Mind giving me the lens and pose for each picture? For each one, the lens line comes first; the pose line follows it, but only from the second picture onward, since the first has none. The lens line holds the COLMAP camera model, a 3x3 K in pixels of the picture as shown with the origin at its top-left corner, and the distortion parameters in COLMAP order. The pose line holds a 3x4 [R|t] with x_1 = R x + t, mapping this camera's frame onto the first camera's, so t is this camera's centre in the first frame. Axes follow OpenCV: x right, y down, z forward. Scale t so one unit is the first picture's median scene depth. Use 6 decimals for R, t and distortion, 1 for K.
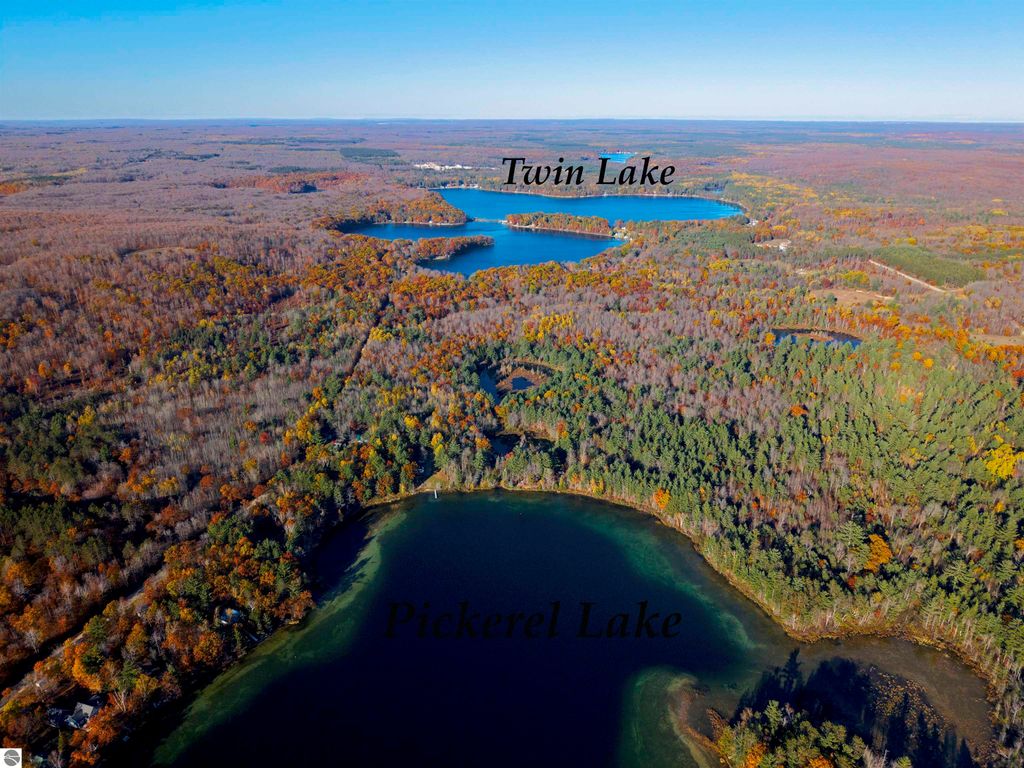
lens RADIAL K [[685.0, 0, 512.0], [0, 685.0, 384.0], [0, 0, 1]] dist [0.031128, -0.039460]
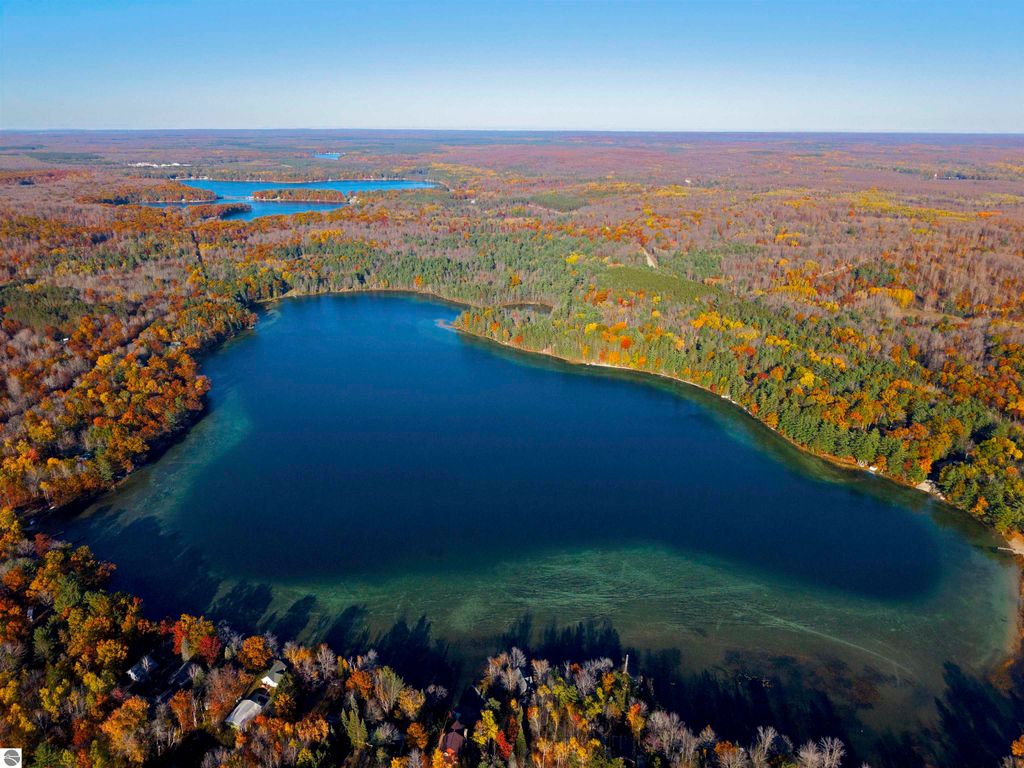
lens RADIAL K [[685.0, 0, 512.0], [0, 685.0, 384.0], [0, 0, 1]] dist [0.031128, -0.039460]
pose [[0.918158, -0.141965, 0.369908, -0.084316], [0.146976, 0.989030, 0.014763, 0.130169], [-0.367946, 0.040813, 0.928951, -0.254164]]
